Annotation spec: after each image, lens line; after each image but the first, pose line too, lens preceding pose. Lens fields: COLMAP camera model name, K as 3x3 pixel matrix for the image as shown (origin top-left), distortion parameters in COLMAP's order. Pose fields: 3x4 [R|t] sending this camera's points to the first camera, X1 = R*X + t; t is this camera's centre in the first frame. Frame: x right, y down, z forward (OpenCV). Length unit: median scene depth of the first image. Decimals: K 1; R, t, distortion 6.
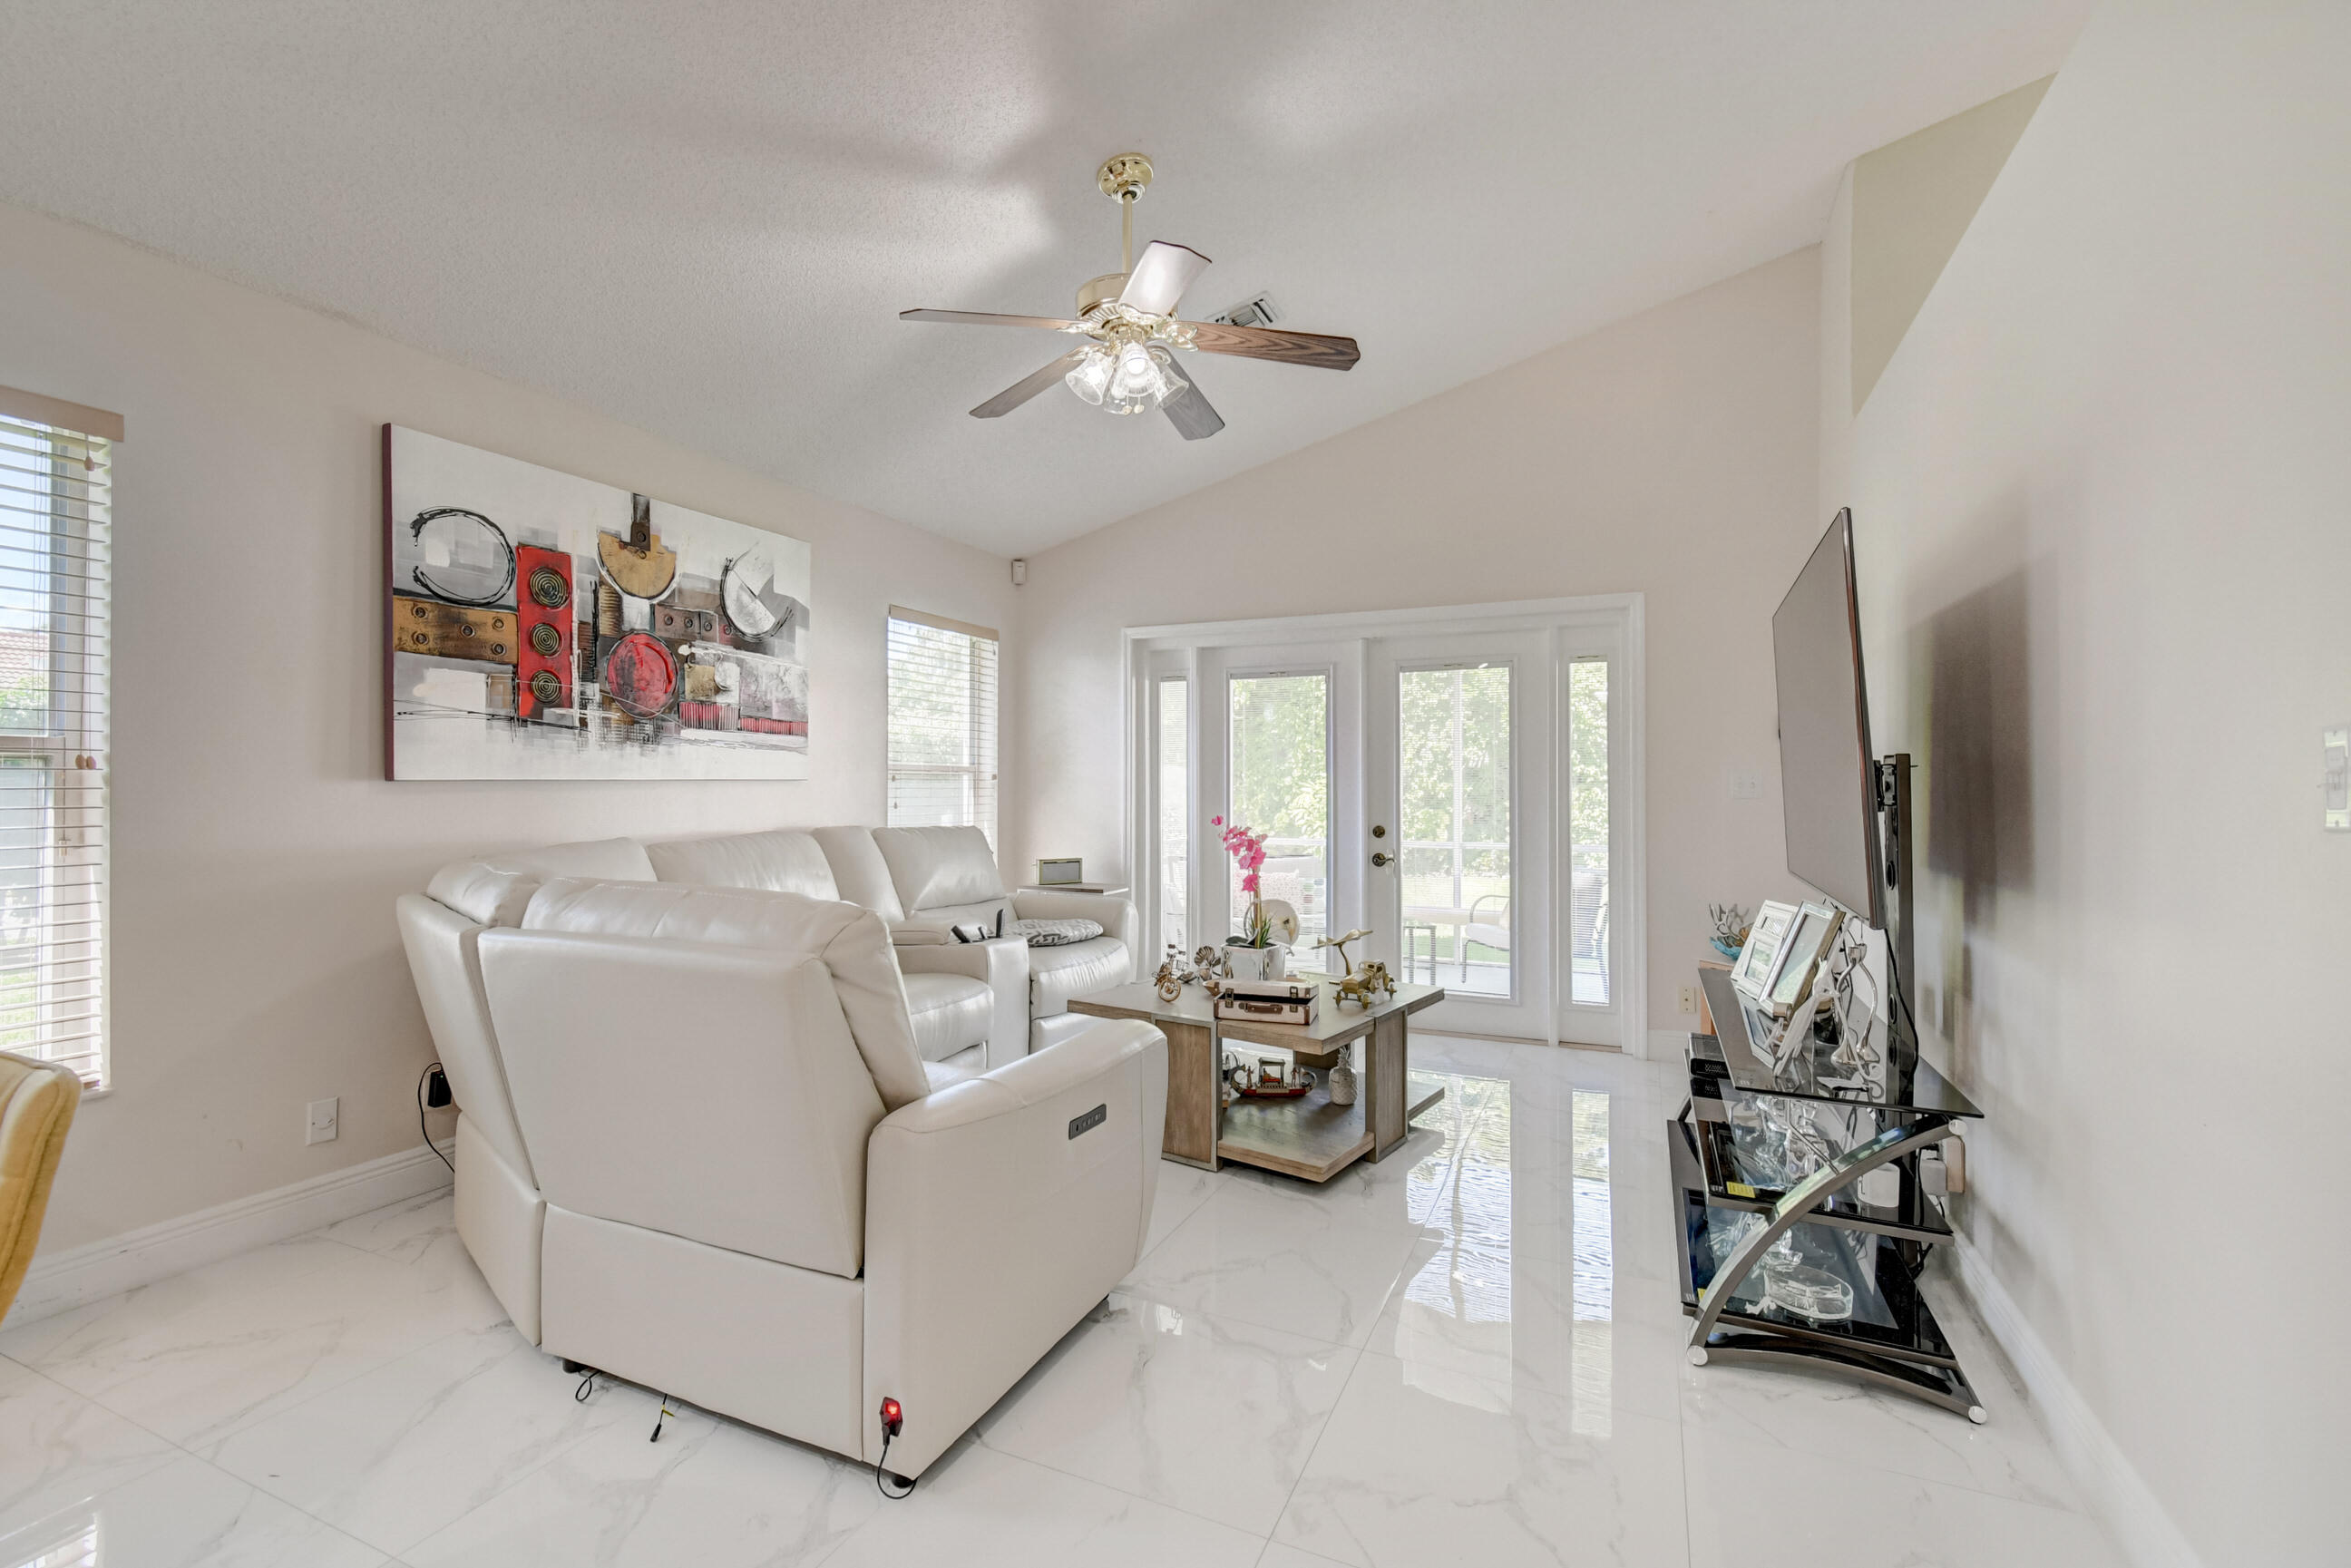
lens RADIAL K [[1040.5, 0, 1163.1], [0, 1040.5, 778.3], [0, 0, 1]] dist [0.011855, -0.004700]
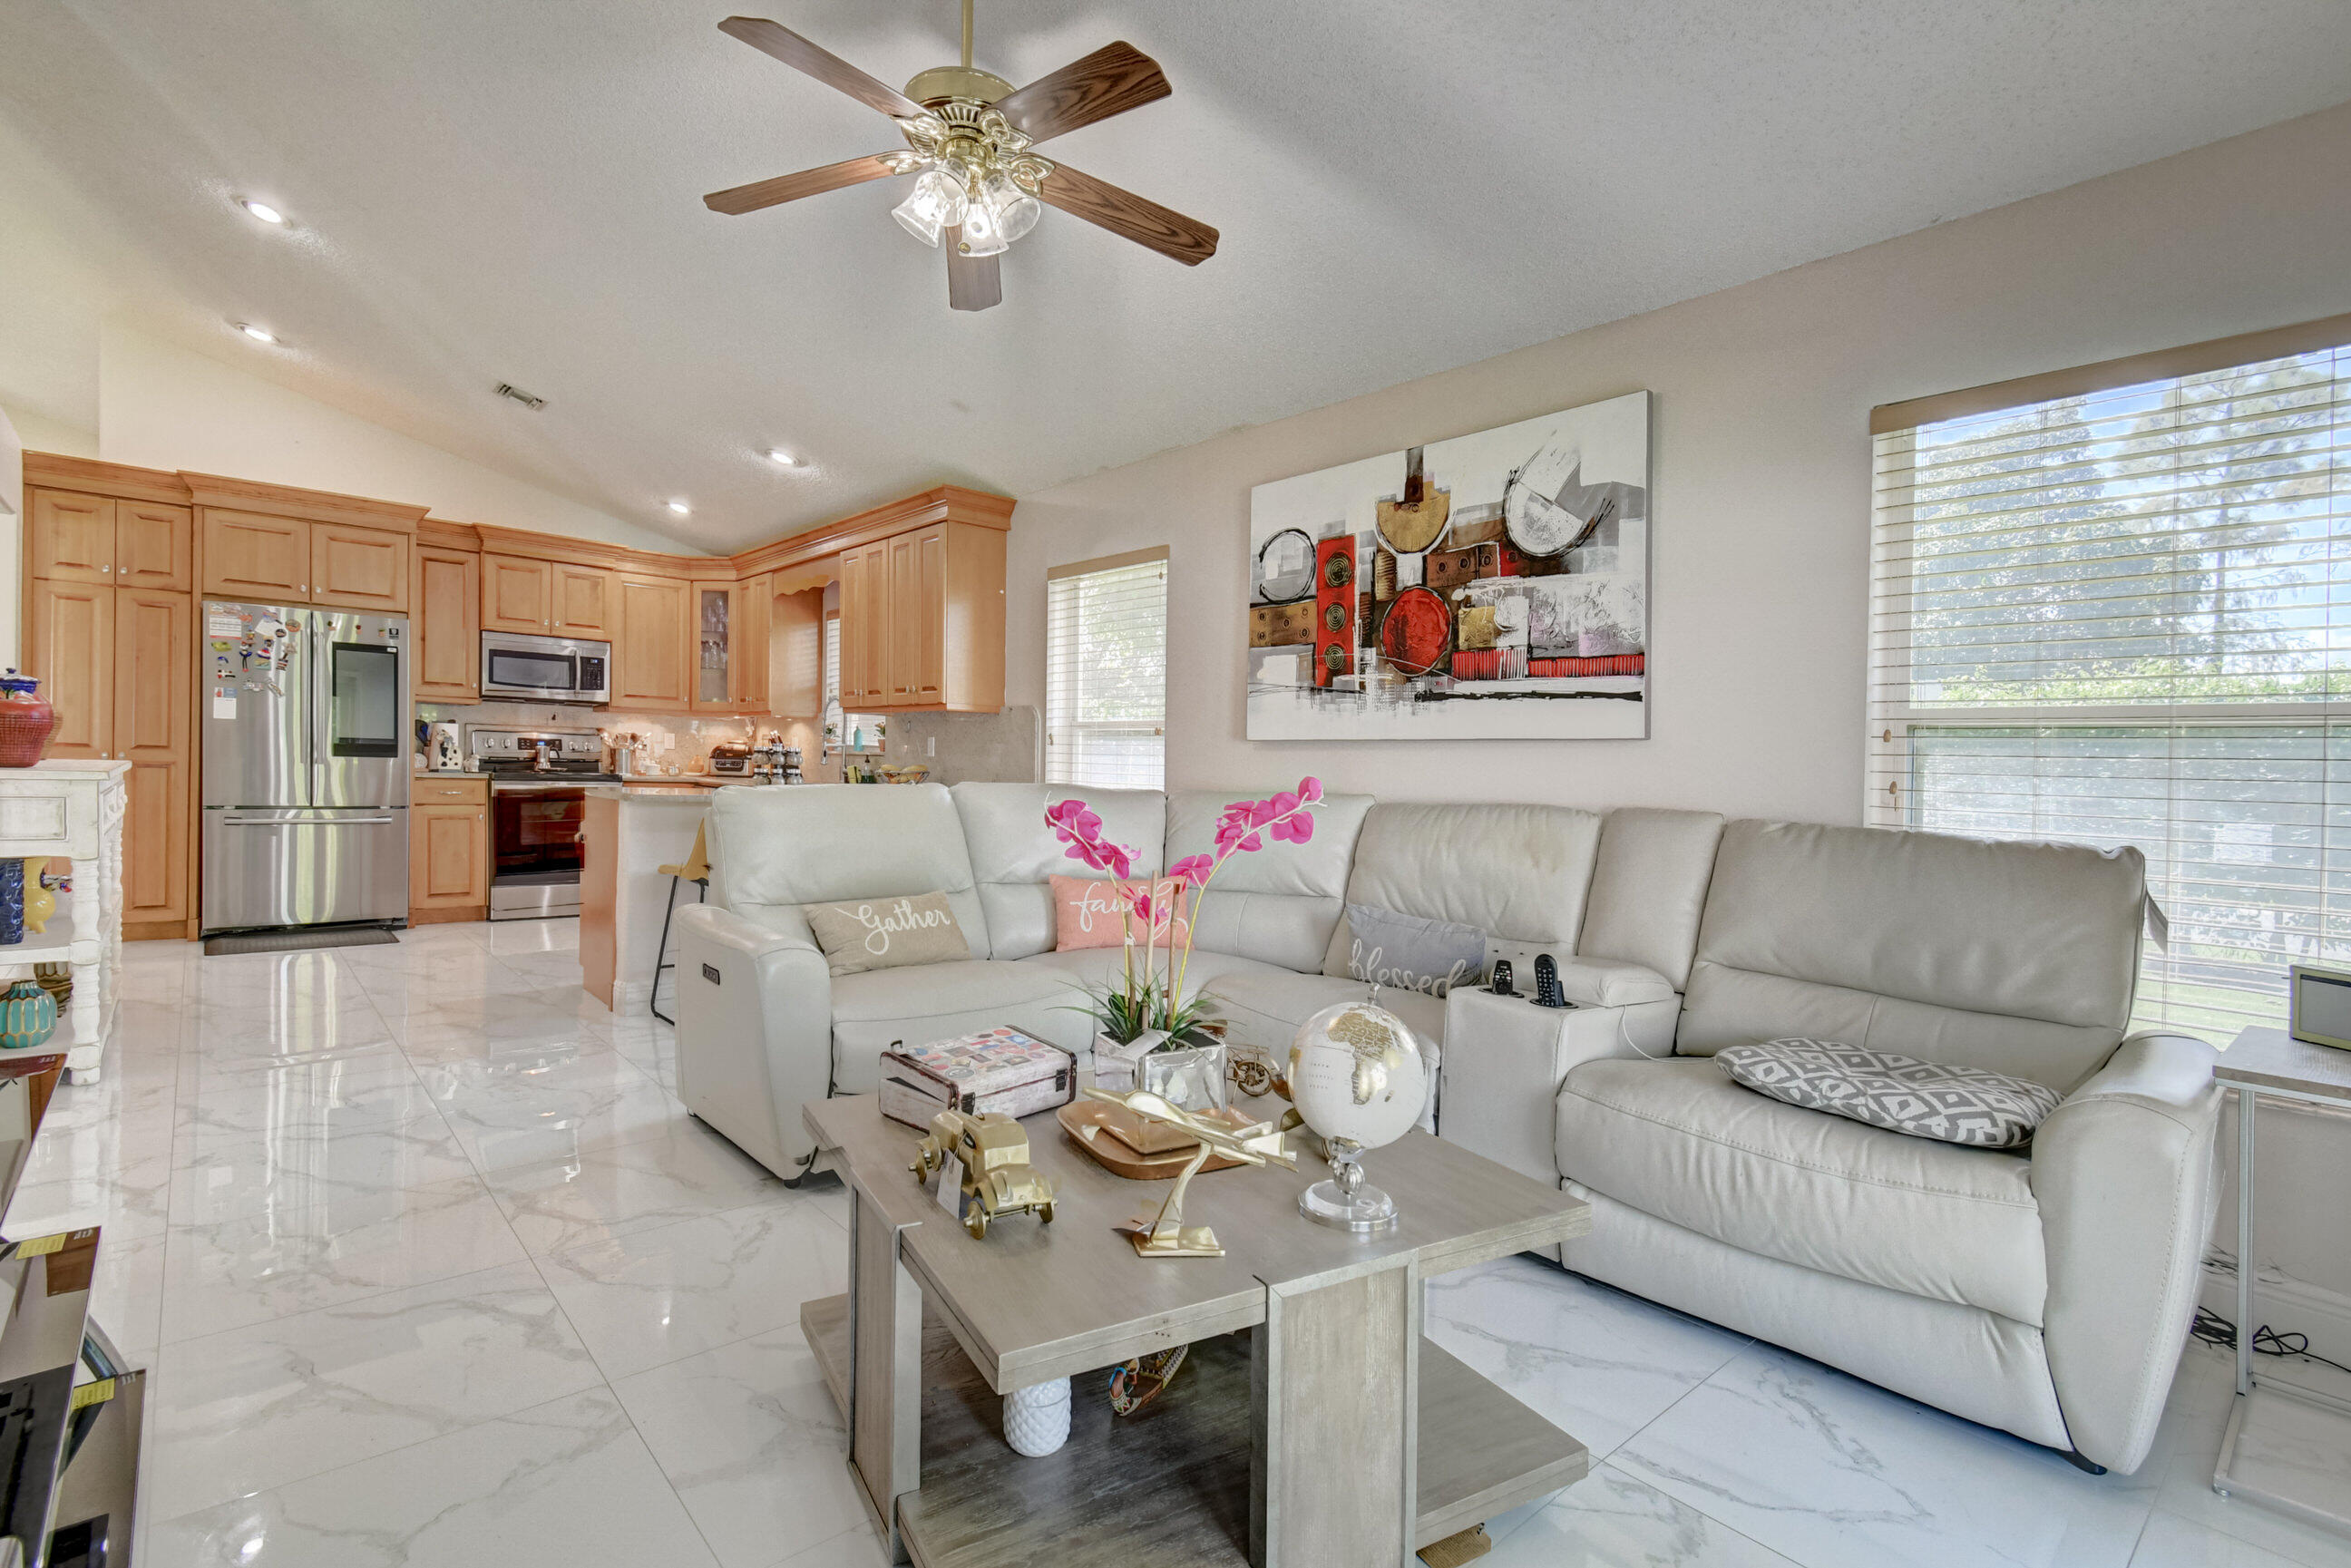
lens RADIAL K [[1074.3, 0, 1109.4], [0, 1074.3, 804.3], [0, 0, 1]] dist [-0.002046, -0.000942]
pose [[-0.429552, 0.020588, -0.902807, 0.538507], [-0.026660, 0.999015, 0.035467, 0.034752], [0.902648, 0.039304, -0.428580, 1.184947]]
